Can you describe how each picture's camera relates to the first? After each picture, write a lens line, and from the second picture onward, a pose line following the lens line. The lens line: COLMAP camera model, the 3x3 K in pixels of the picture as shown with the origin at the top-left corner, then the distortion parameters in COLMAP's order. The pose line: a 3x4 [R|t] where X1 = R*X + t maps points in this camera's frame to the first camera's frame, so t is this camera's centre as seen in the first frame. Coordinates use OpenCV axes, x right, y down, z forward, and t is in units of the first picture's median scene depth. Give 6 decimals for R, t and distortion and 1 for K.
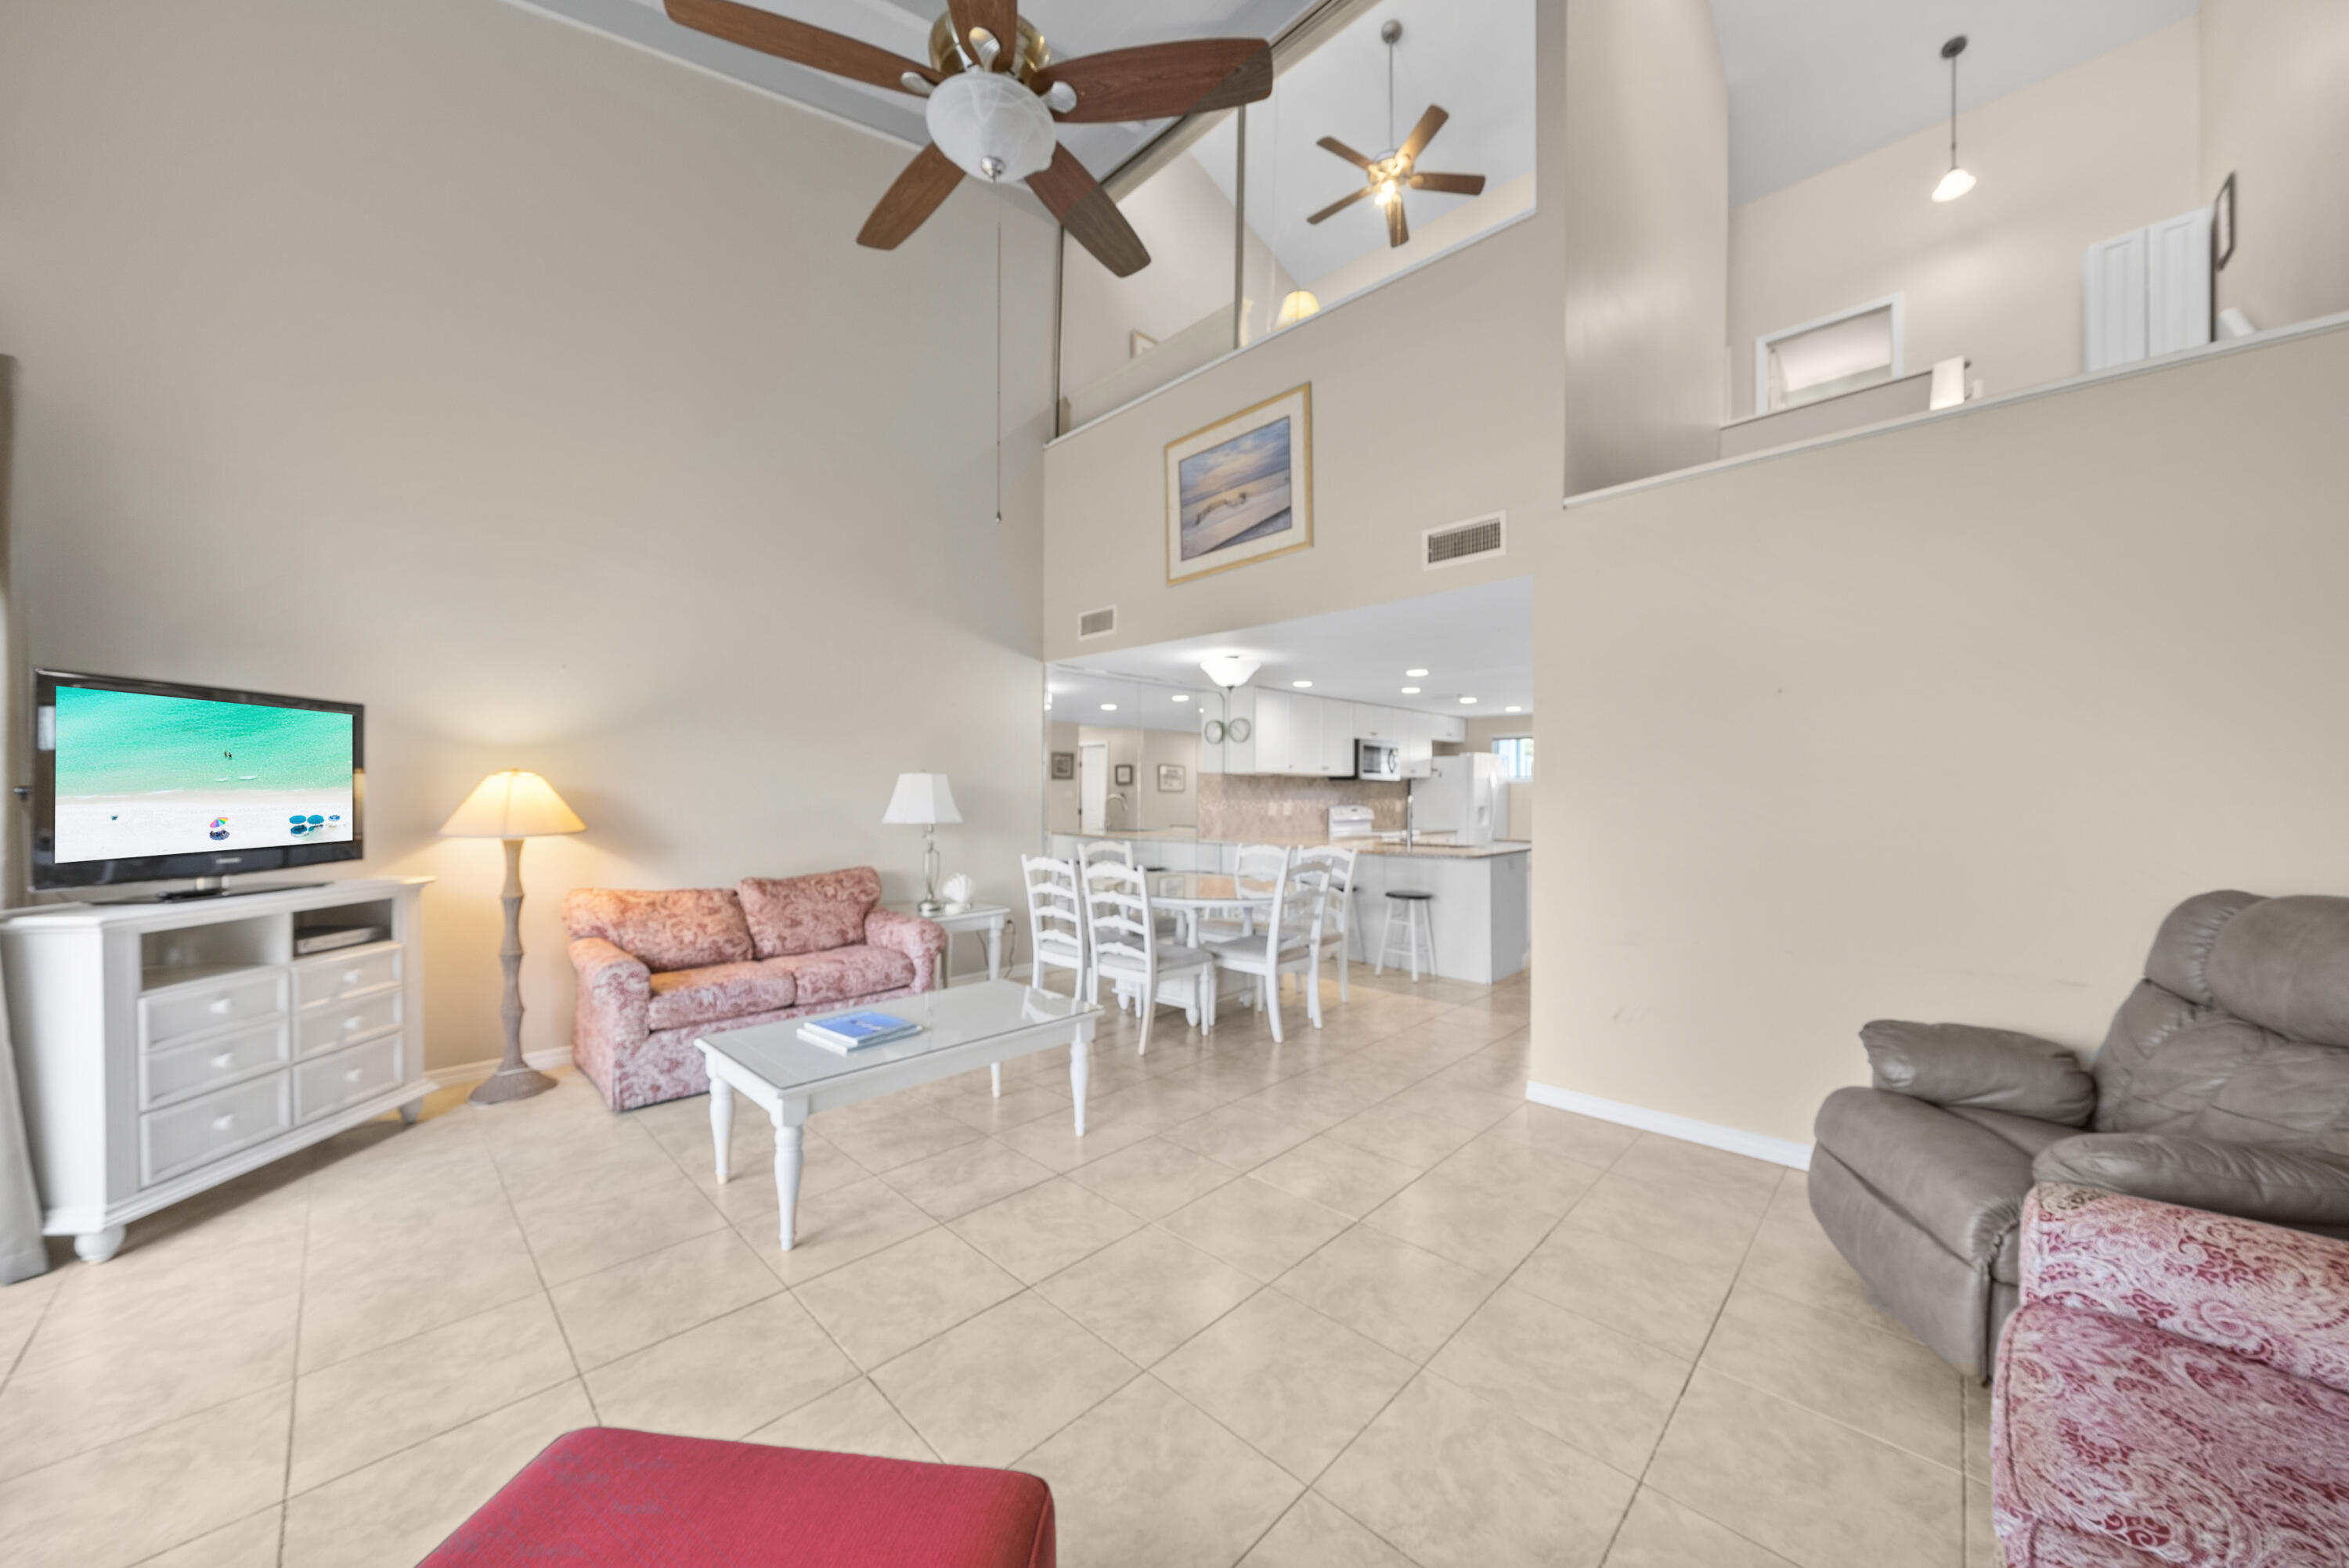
lens RADIAL K [[806.3, 0, 1180.9], [0, 806.3, 793.4], [0, 0, 1]] dist [-0.000440, -0.000042]
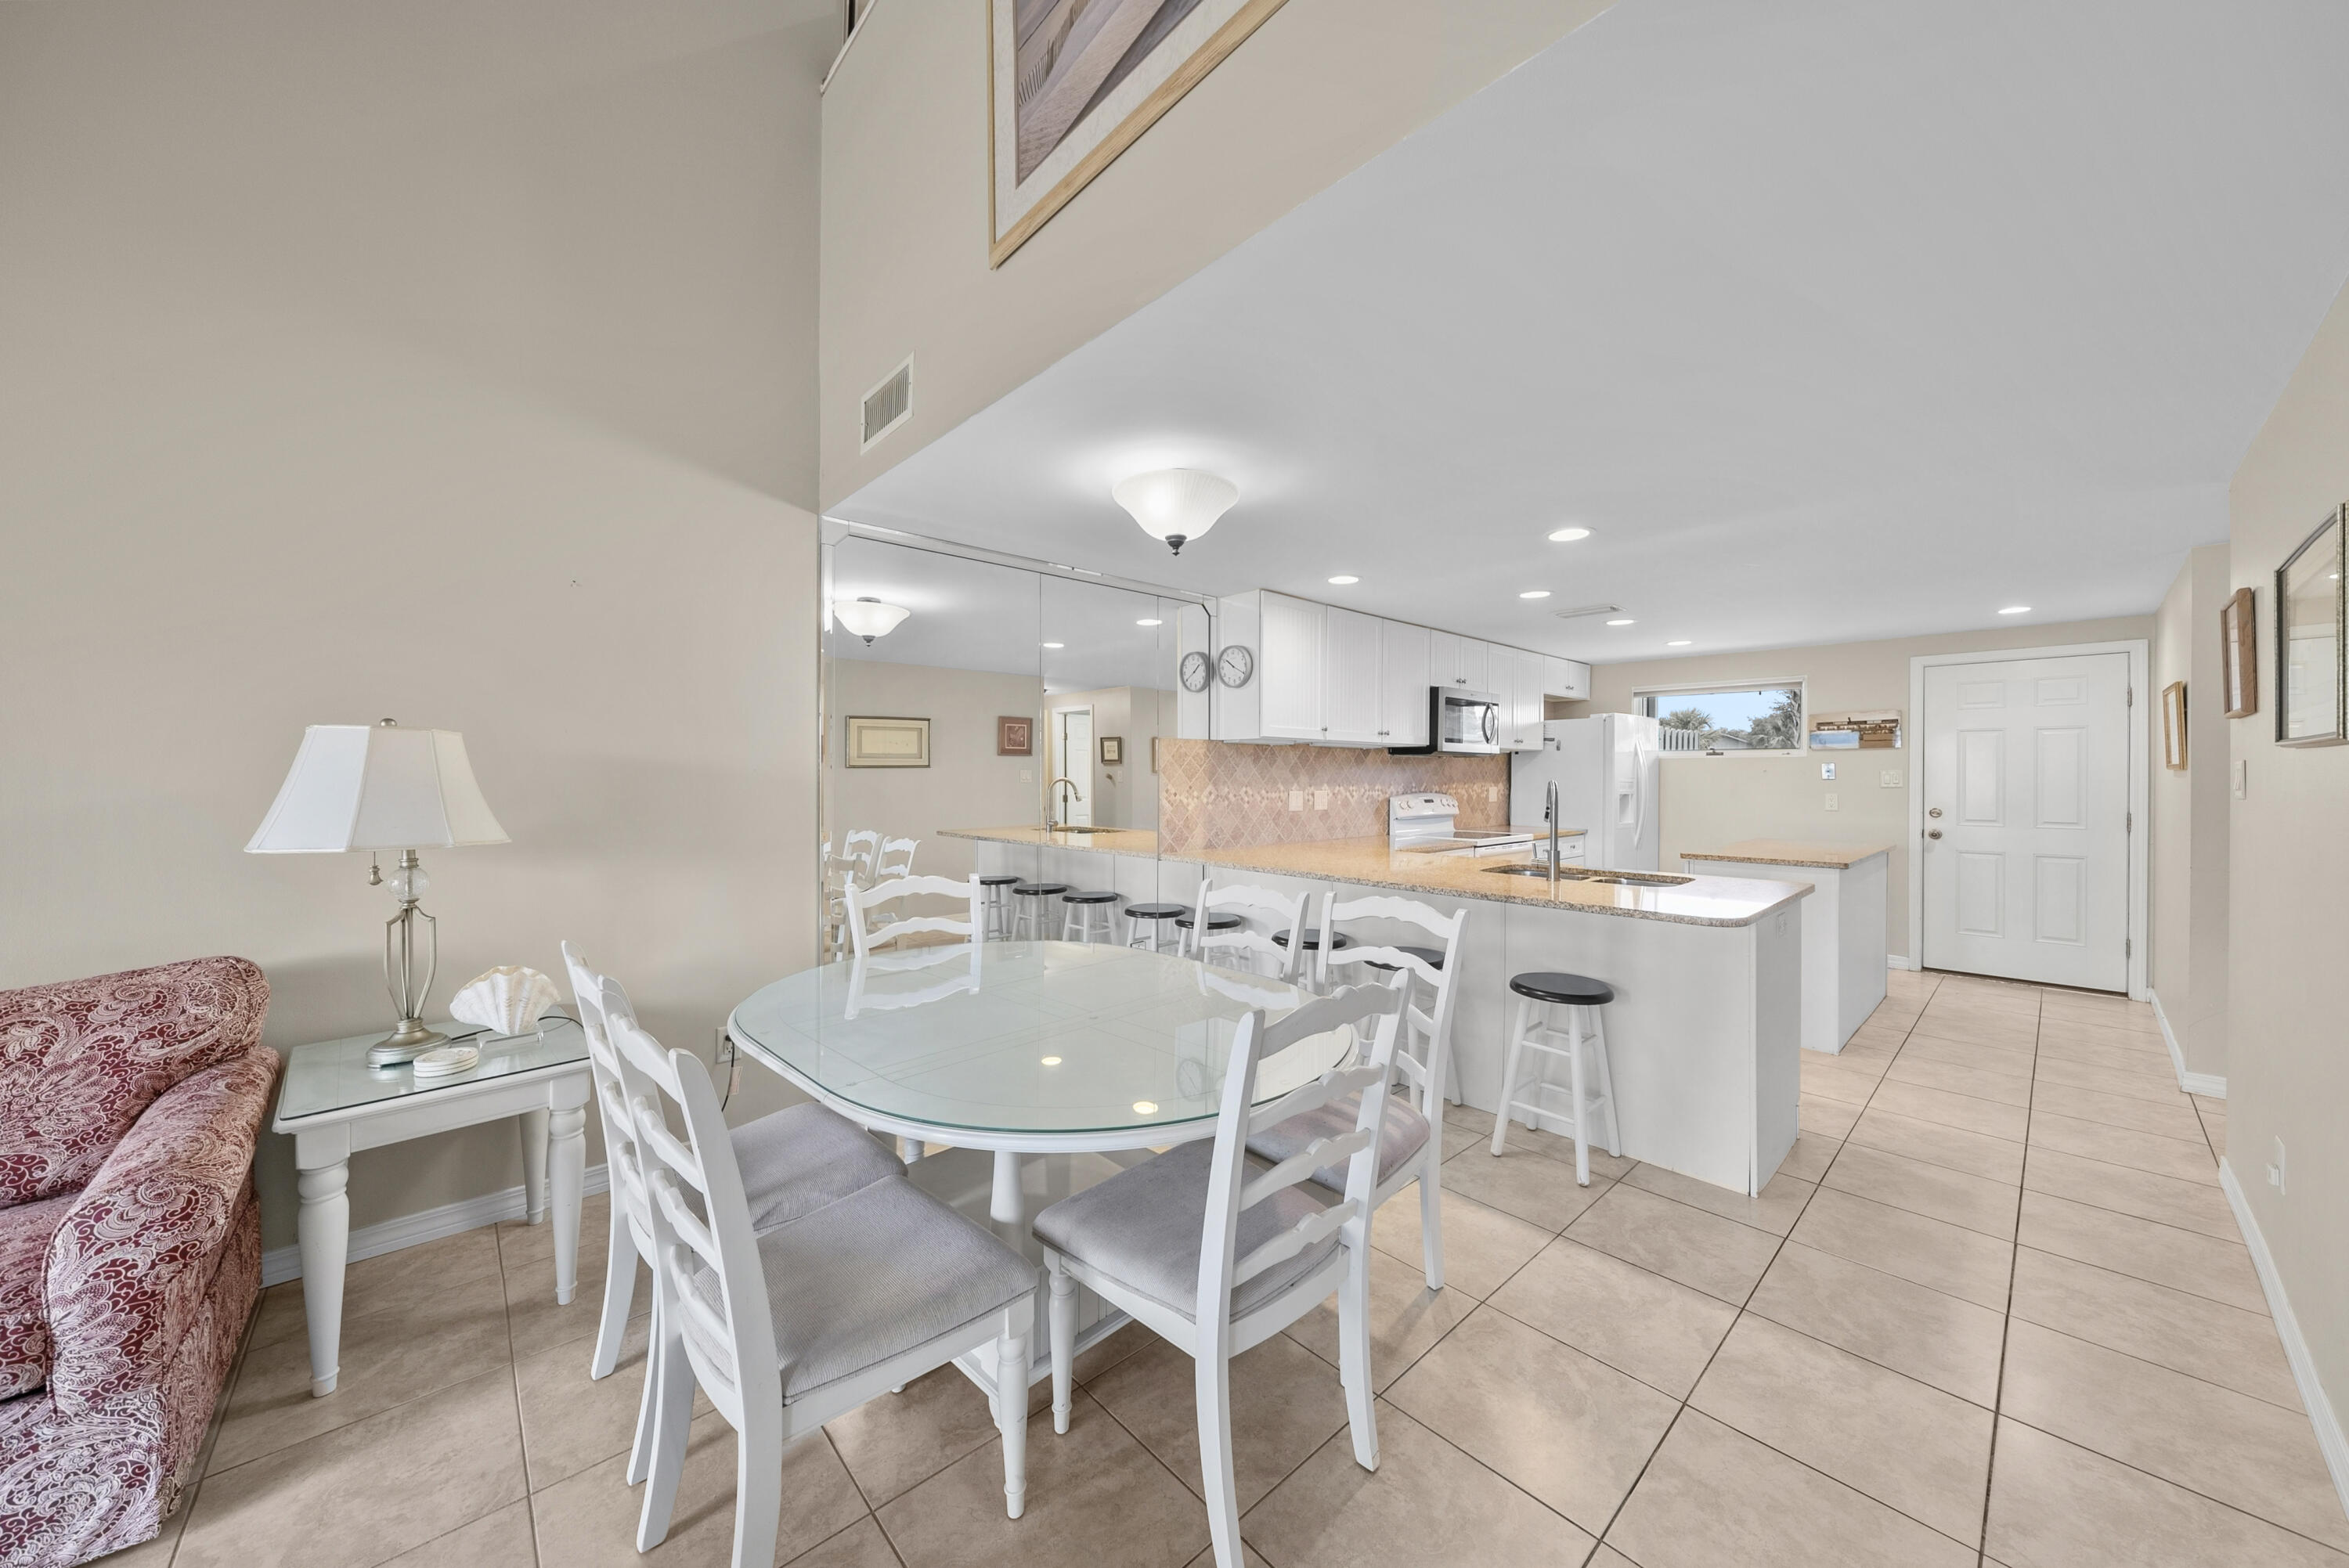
lens RADIAL K [[815.6, 0, 1192.1], [0, 815.6, 784.6], [0, 0, 1]] dist [-0.001434, 0.000165]
pose [[0.998660, -0.000647, -0.051751, 0.116012], [0.001242, 0.999933, 0.011472, 0.000709], [0.051740, -0.011520, 0.998594, 0.656364]]
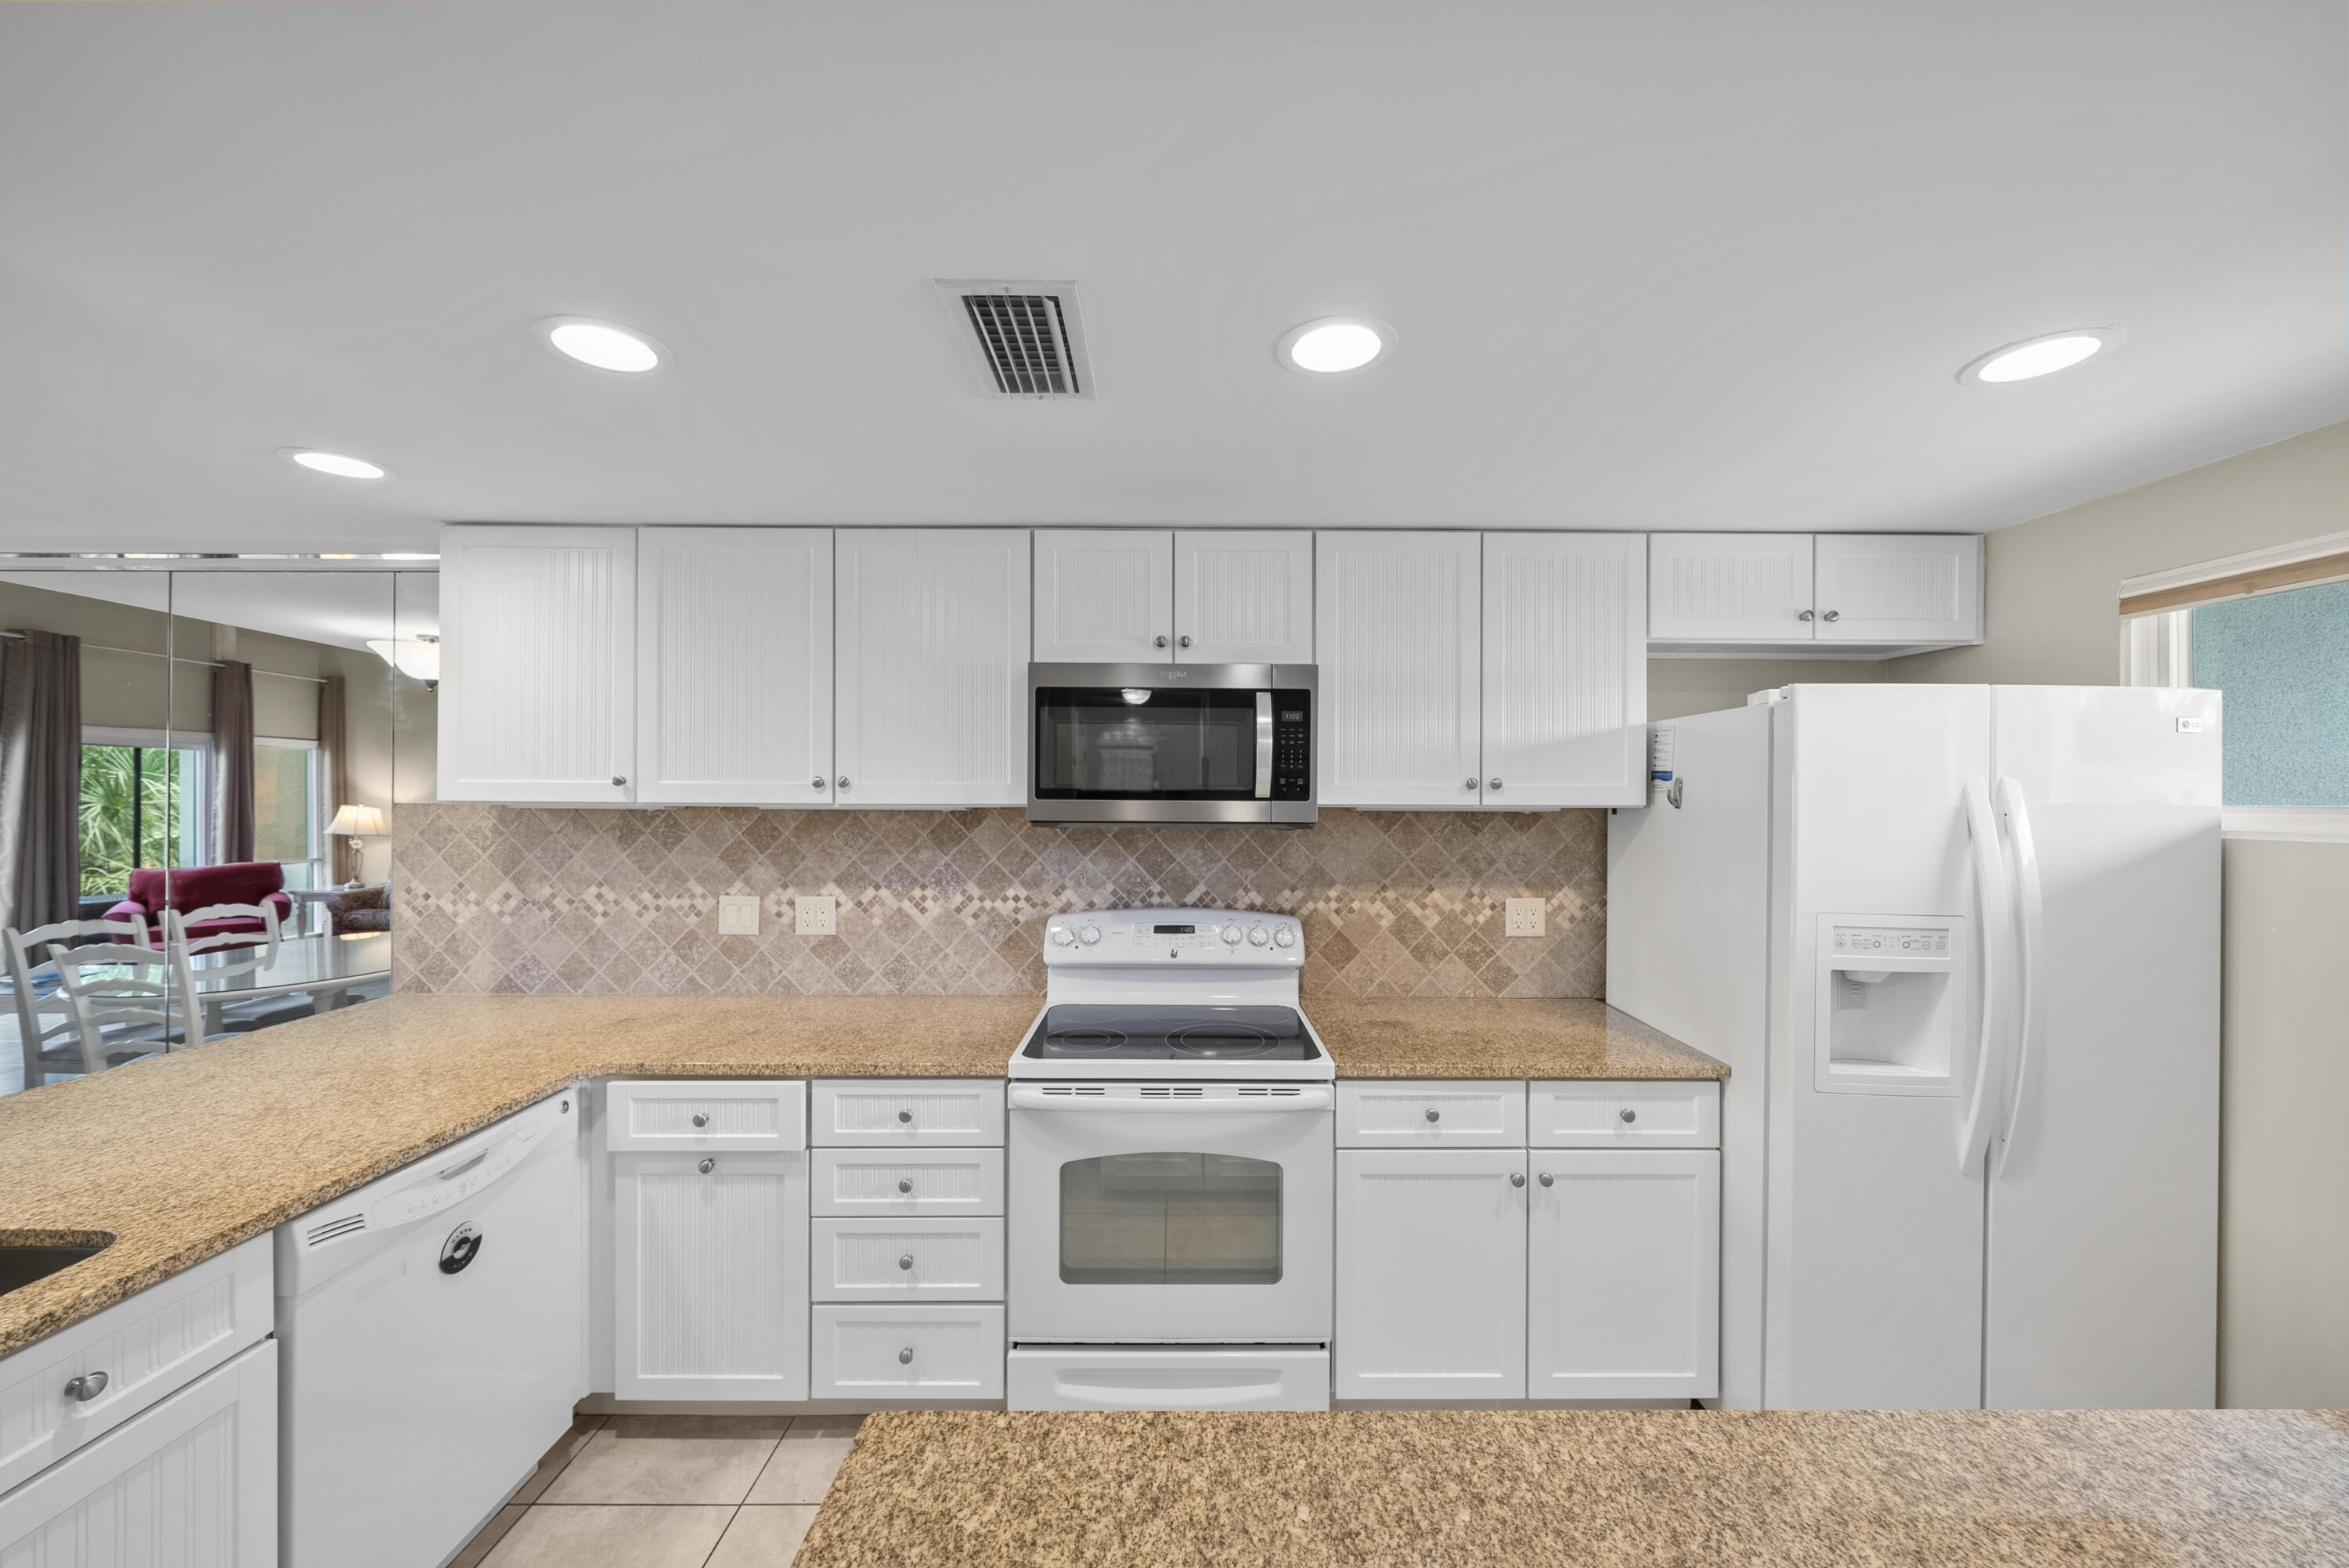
lens RADIAL K [[812.2, 0, 1184.9], [0, 812.2, 794.4], [0, 0, 1]] dist [-0.004192, -0.000054]
pose [[0.702311, -0.001540, -0.711869, 0.805806], [-0.002847, 0.999984, -0.004973, -0.046125], [0.711865, 0.005519, 0.702295, 1.559862]]
